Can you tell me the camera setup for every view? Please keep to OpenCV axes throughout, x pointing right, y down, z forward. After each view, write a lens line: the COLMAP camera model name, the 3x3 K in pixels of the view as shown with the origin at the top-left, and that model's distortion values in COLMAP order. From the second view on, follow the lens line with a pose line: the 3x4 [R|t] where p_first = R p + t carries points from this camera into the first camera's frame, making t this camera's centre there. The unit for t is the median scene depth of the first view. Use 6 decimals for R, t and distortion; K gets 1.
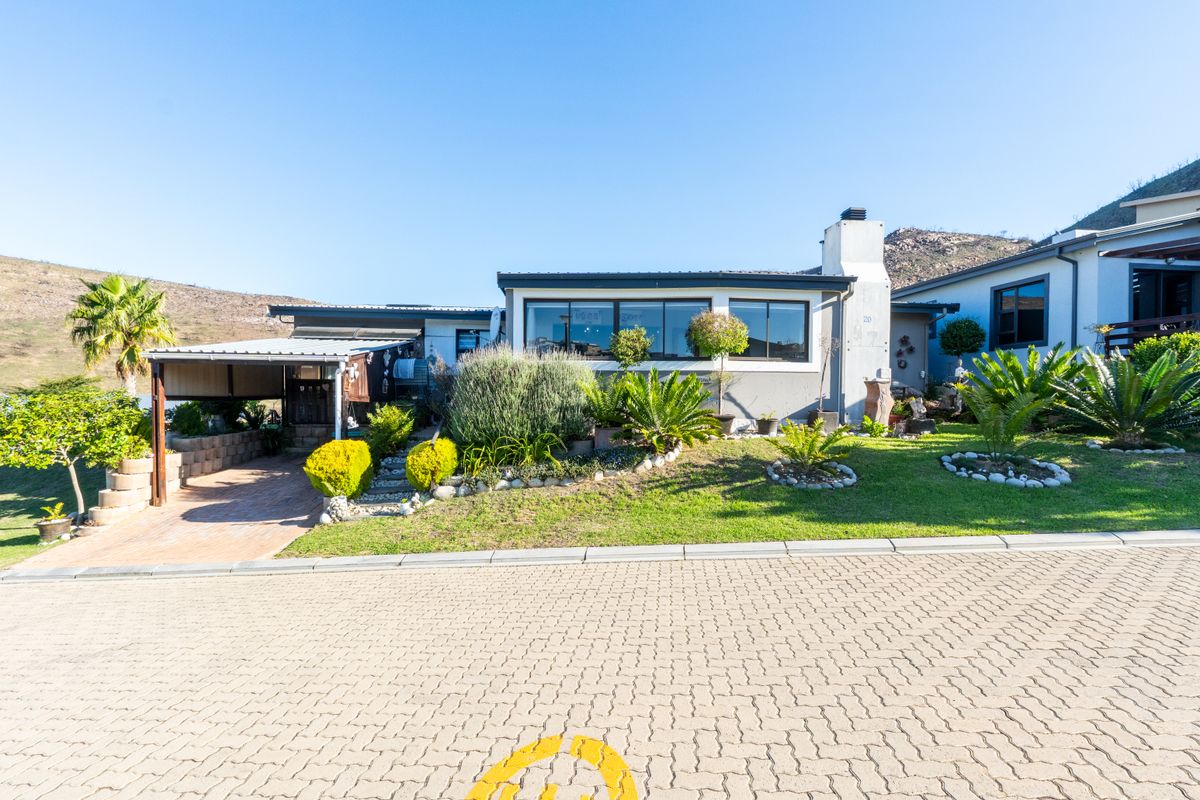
lens RADIAL K [[551.0, 0, 606.7], [0, 551.0, 402.2], [0, 0, 1]] dist [-0.005278, -0.001032]
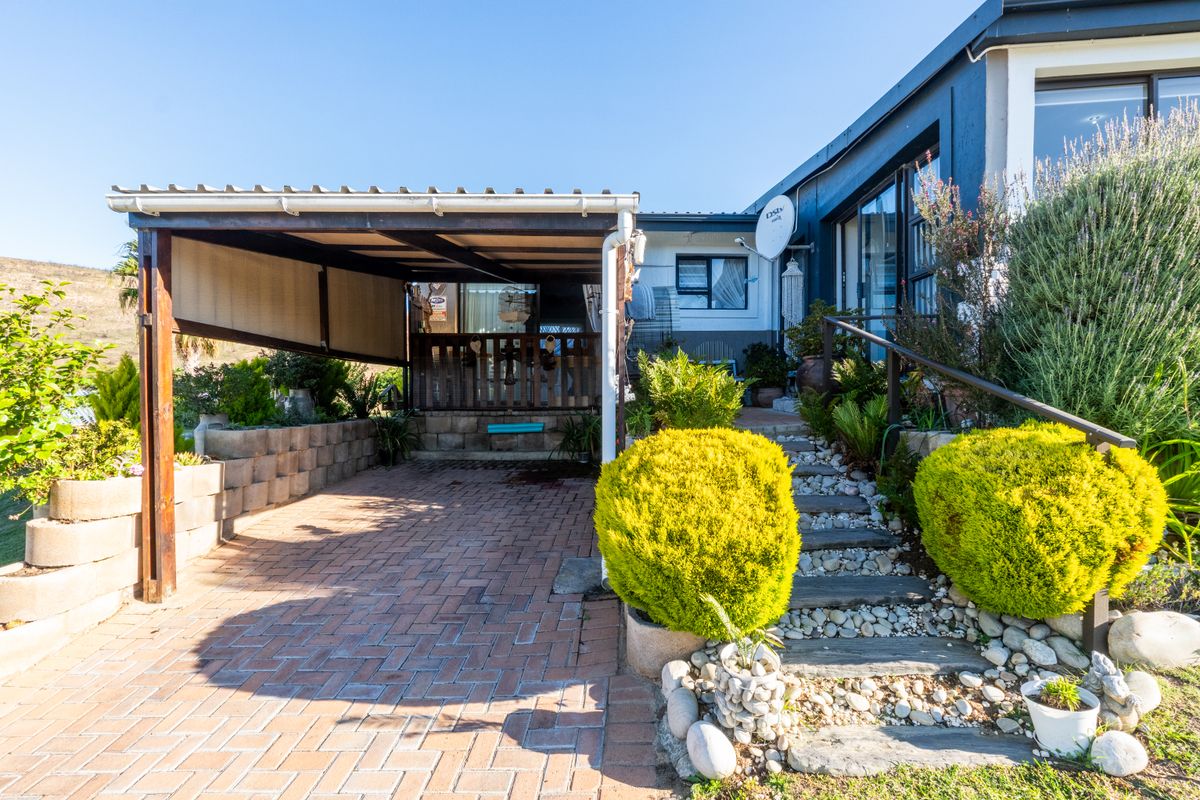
lens RADIAL K [[551.0, 0, 606.7], [0, 551.0, 402.2], [0, 0, 1]] dist [-0.005278, -0.001032]
pose [[0.993902, -0.002508, -0.110238, -0.408163], [0.001499, 0.999956, -0.009241, 0.047524], [0.110256, 0.009019, 0.993862, 0.579303]]
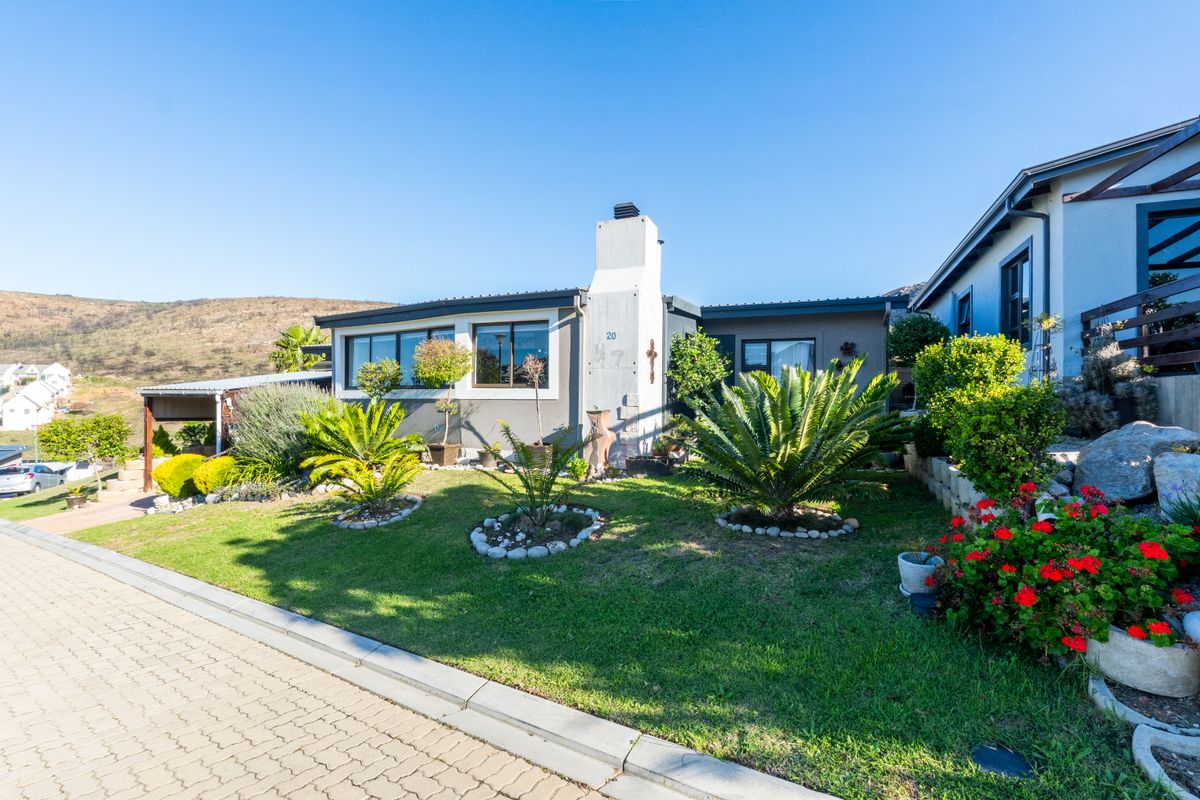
lens RADIAL K [[551.0, 0, 606.7], [0, 551.0, 402.2], [0, 0, 1]] dist [-0.005278, -0.001032]
pose [[0.875686, -0.001210, -0.482879, 0.884563], [-0.006645, 0.999872, -0.014554, -0.037882], [0.482835, 0.015954, 0.875566, 0.265243]]
